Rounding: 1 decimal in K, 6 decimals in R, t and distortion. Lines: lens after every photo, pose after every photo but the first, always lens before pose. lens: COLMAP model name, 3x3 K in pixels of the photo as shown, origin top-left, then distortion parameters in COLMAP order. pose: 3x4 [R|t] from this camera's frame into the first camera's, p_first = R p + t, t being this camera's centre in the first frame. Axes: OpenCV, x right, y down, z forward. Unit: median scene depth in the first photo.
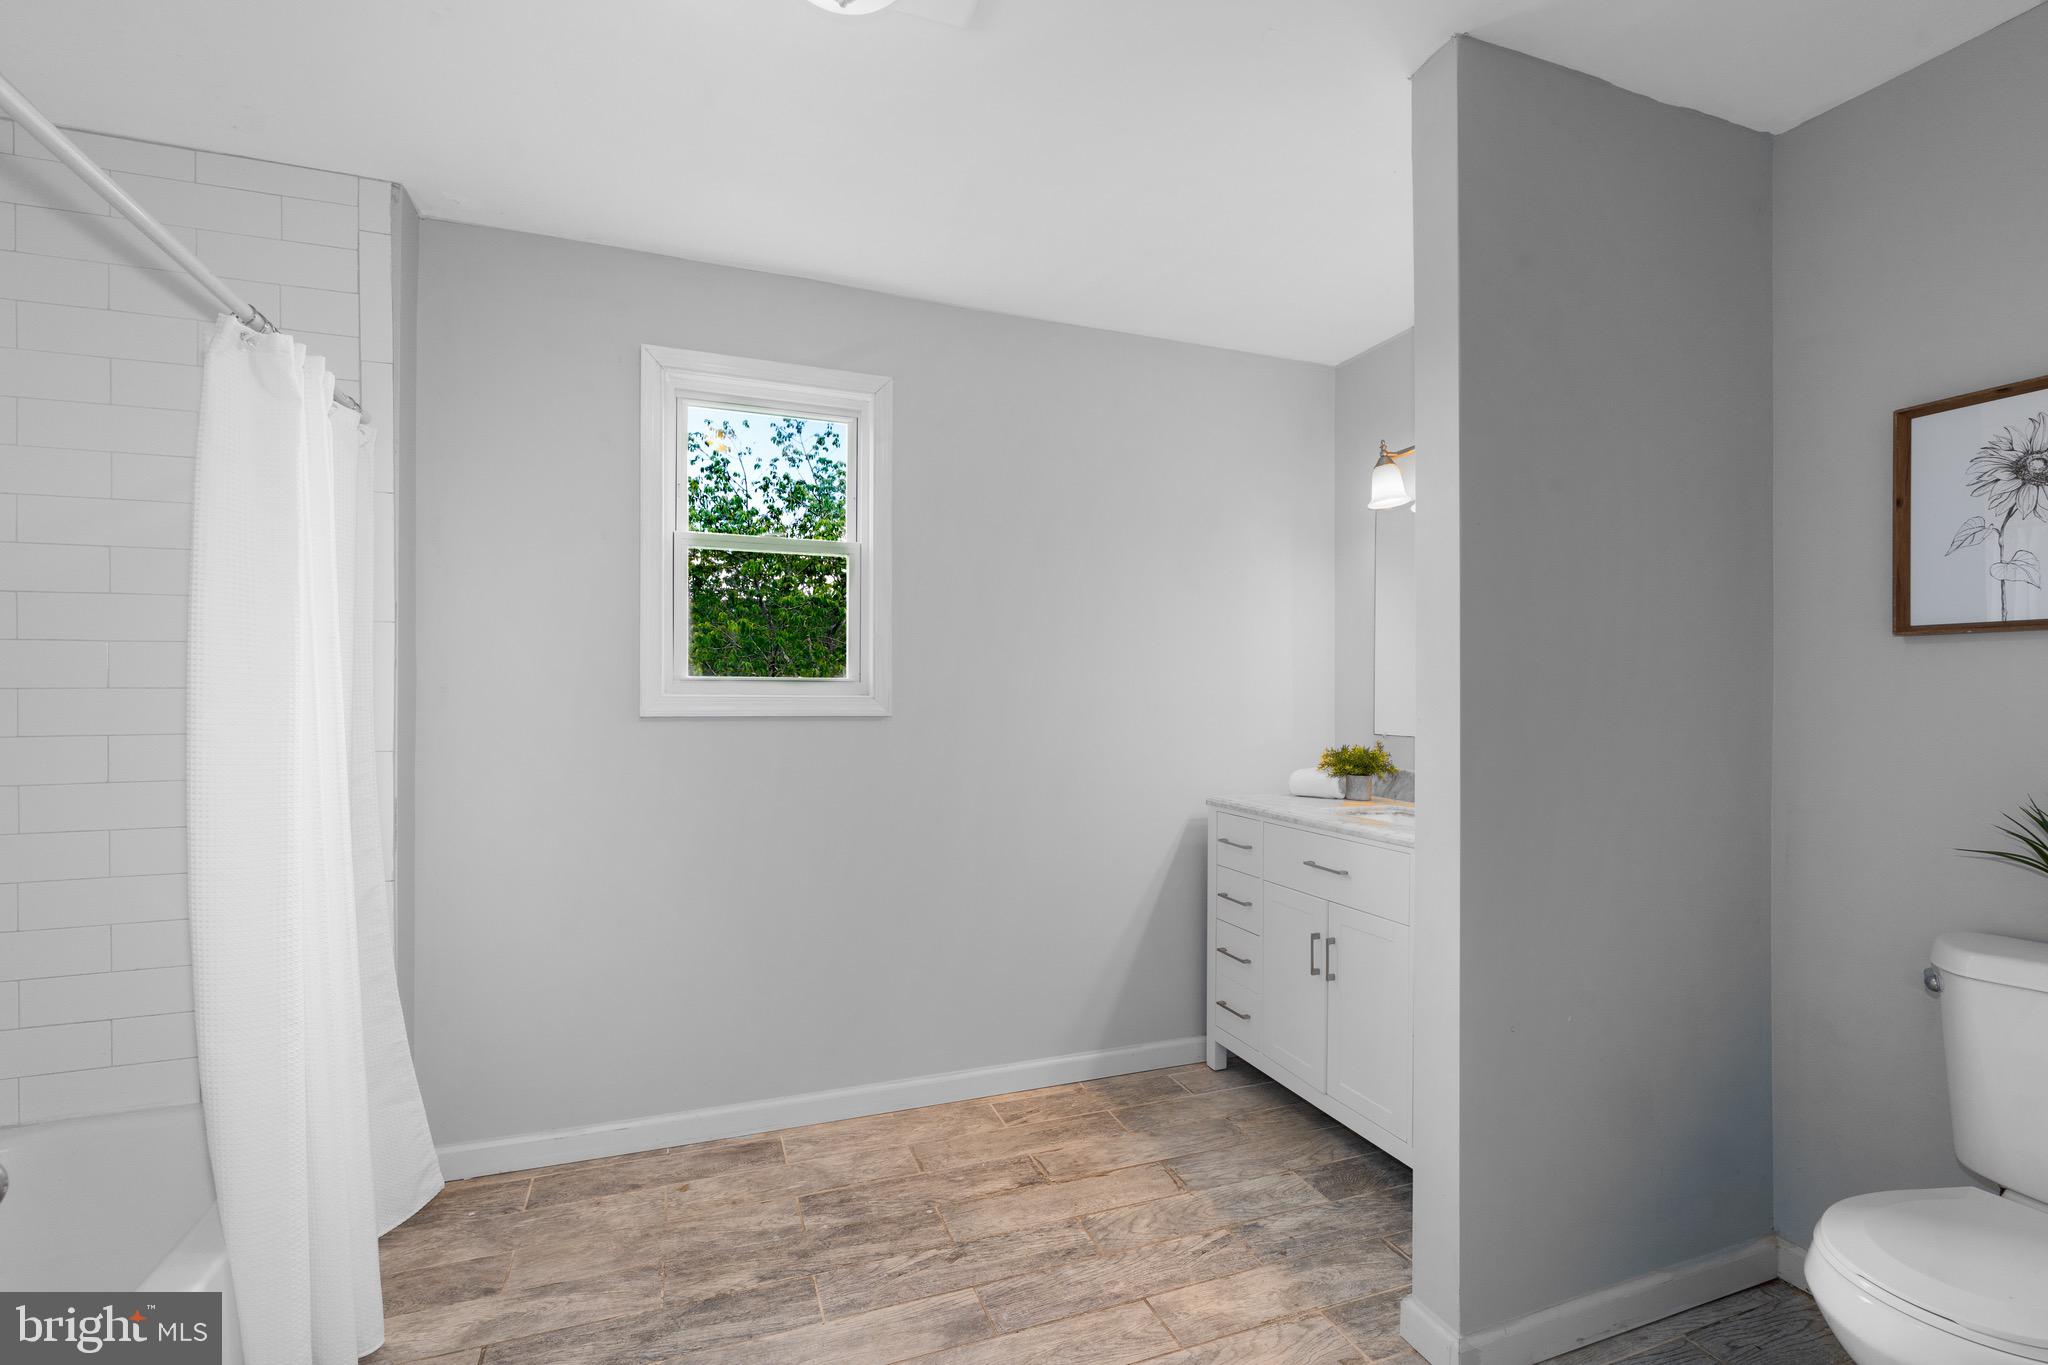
lens RADIAL K [[912.9, 0, 1021.6], [0, 912.9, 691.1], [0, 0, 1]] dist [-0.002976, 0.001230]
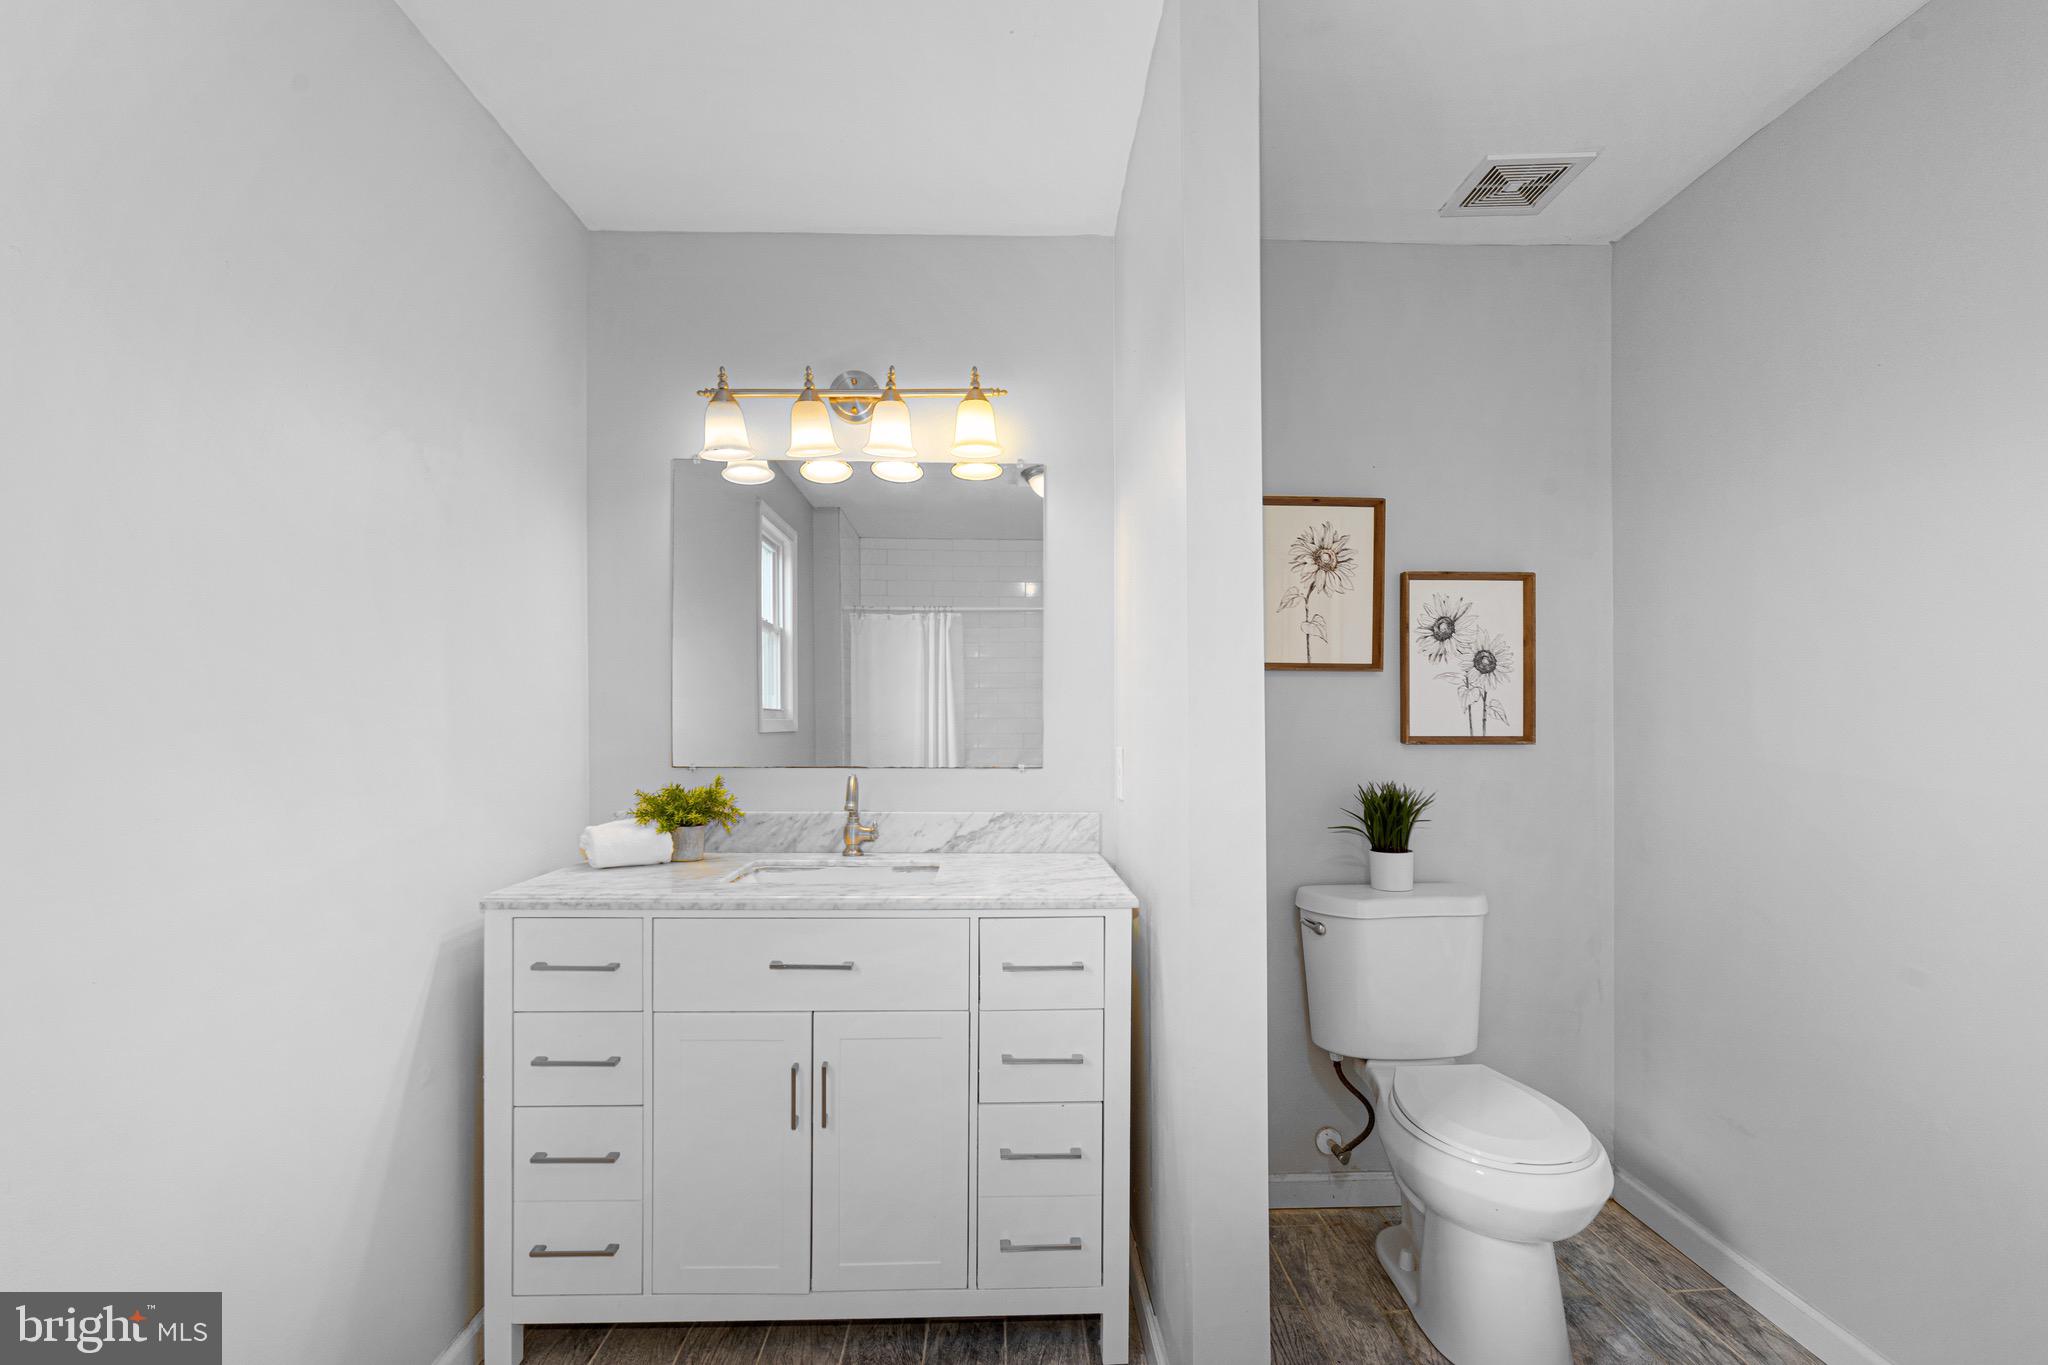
lens RADIAL K [[873.5, 0, 1019.6], [0, 873.5, 729.7], [0, 0, 1]] dist [-0.004639, -0.000147]
pose [[0.326327, -0.007191, 0.945230, -0.264479], [-0.006032, 0.999935, 0.009690, 0.012071], [-0.945238, -0.008863, 0.326262, 0.734235]]
